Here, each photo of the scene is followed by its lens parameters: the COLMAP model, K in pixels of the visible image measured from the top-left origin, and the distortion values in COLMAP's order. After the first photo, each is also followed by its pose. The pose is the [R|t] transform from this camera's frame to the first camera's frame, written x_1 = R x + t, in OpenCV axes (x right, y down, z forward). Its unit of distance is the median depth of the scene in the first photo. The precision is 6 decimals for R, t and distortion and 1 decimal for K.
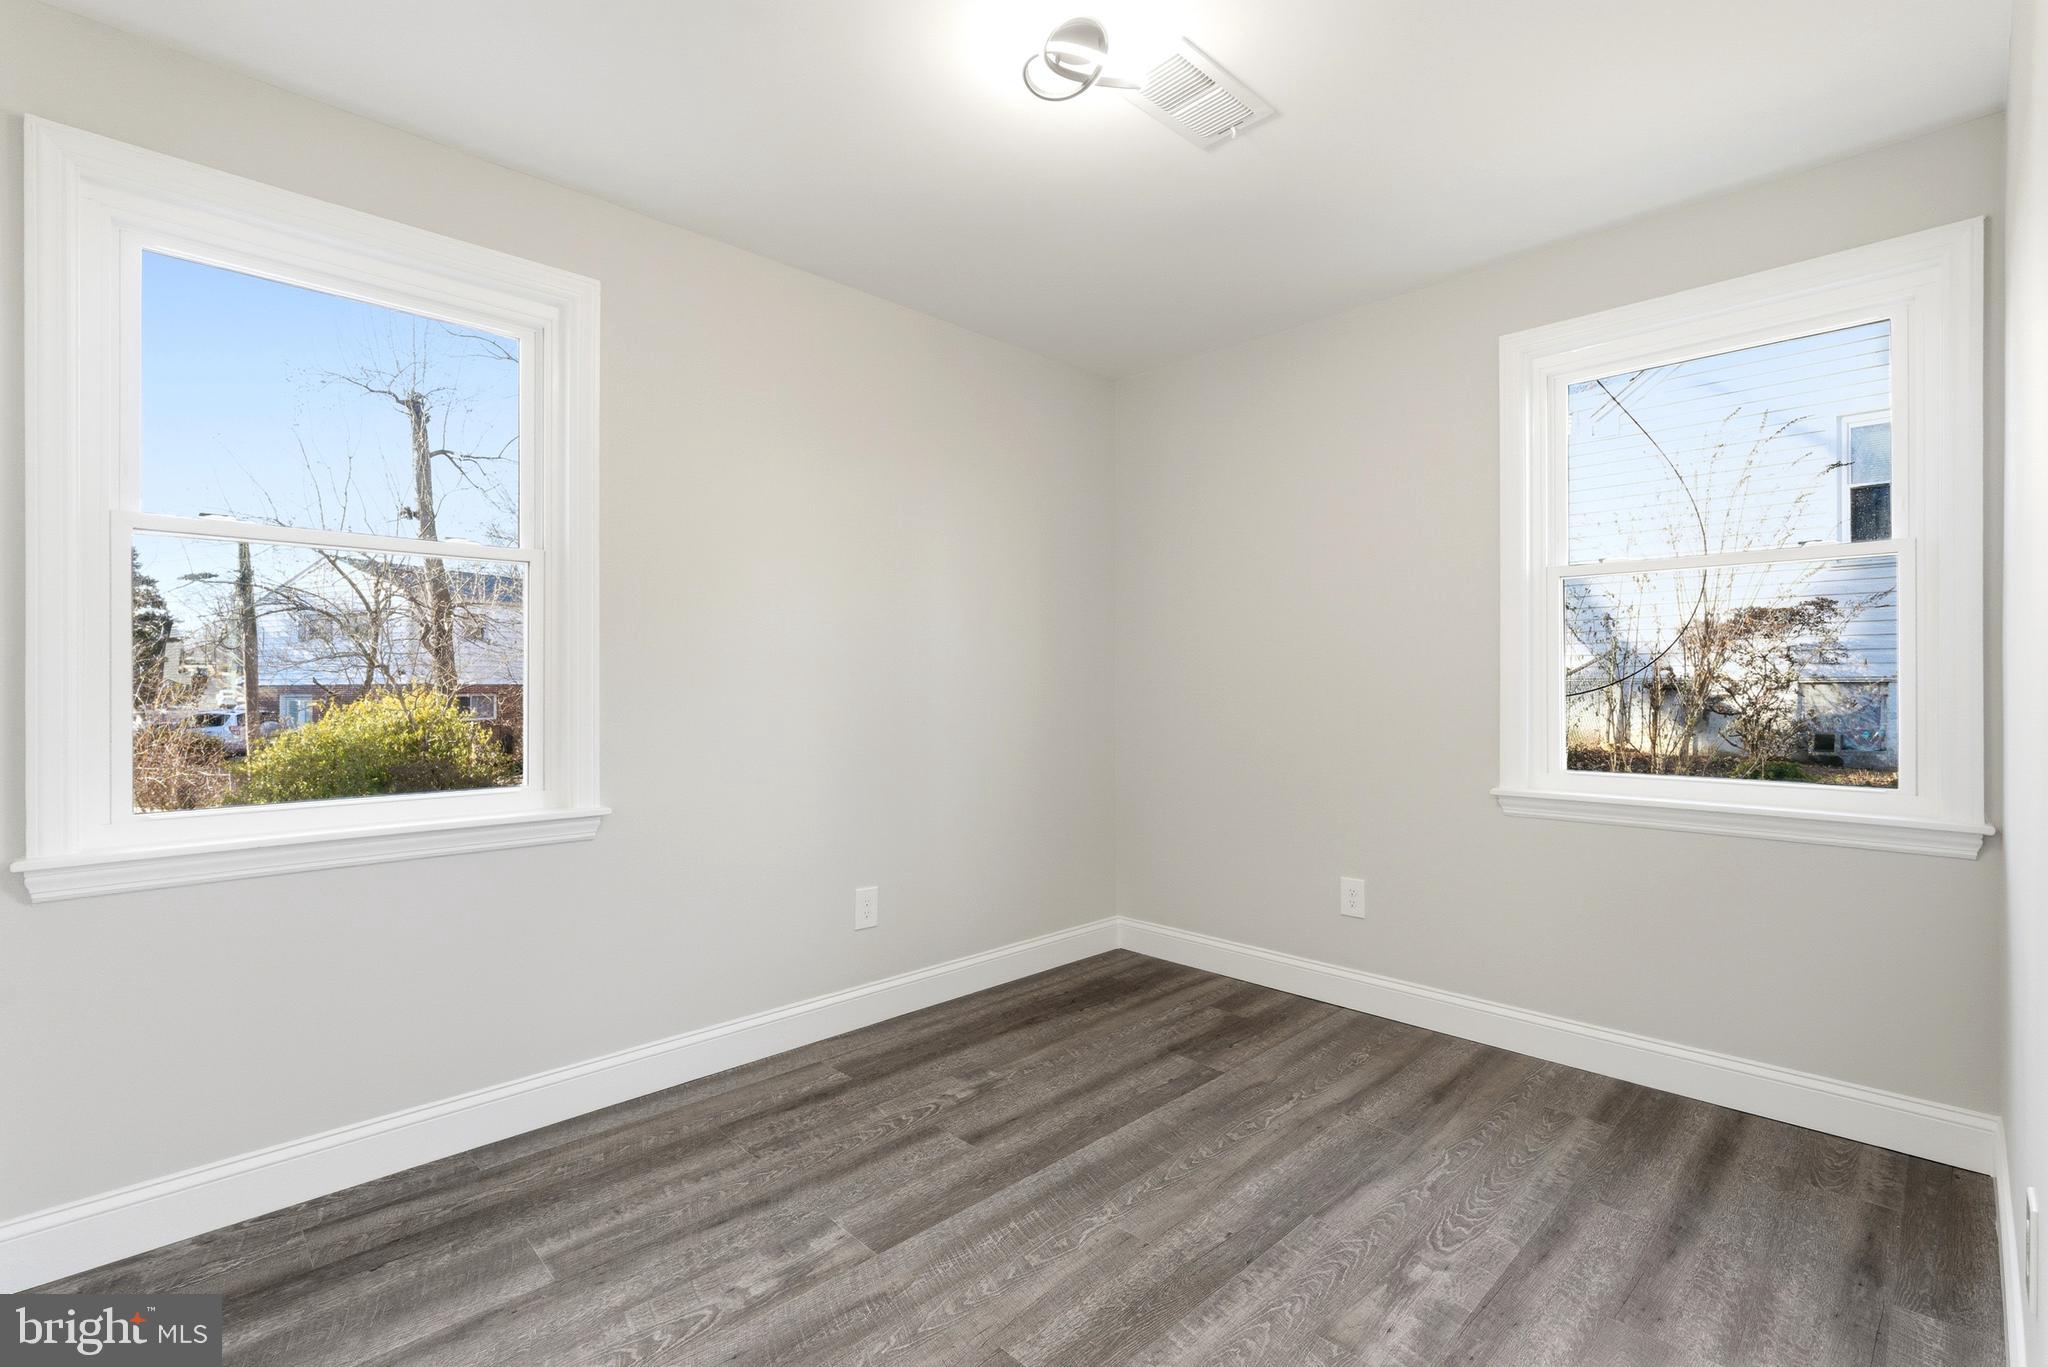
lens RADIAL K [[929.8, 0, 1020.9], [0, 929.8, 684.0], [0, 0, 1]] dist [0.001517, -0.000162]
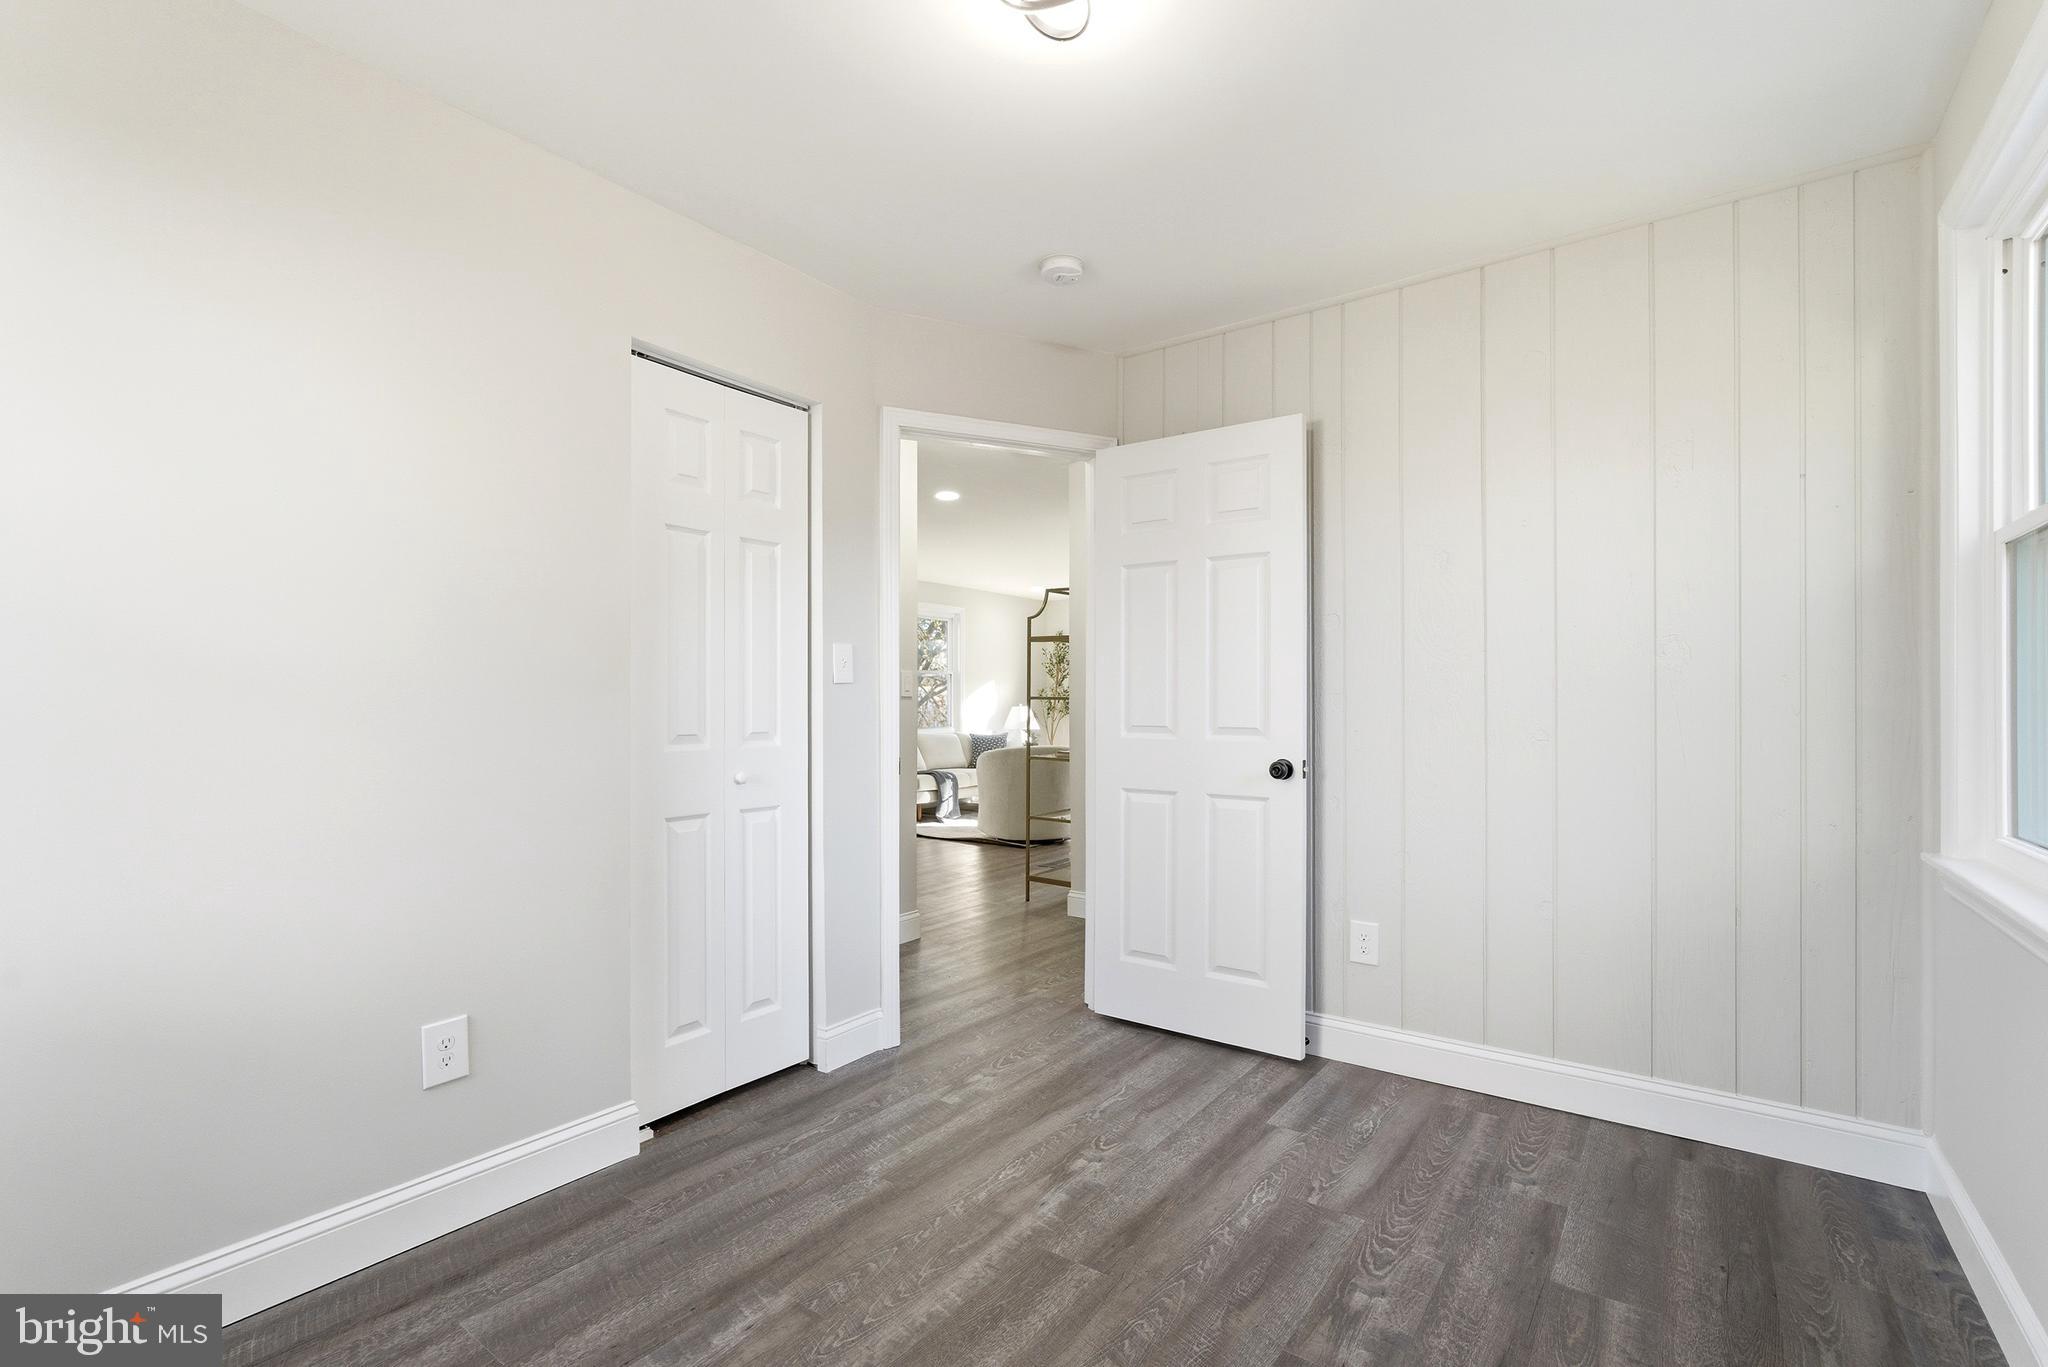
lens RADIAL K [[929.8, 0, 1026.4], [0, 929.8, 692.6], [0, 0, 1]] dist [0.001517, -0.000162]
pose [[-0.985440, 0.001909, -0.170010, 0.247776], [0.003070, 0.999974, -0.006567, -0.006062], [0.169993, -0.006994, -0.985420, 1.931889]]
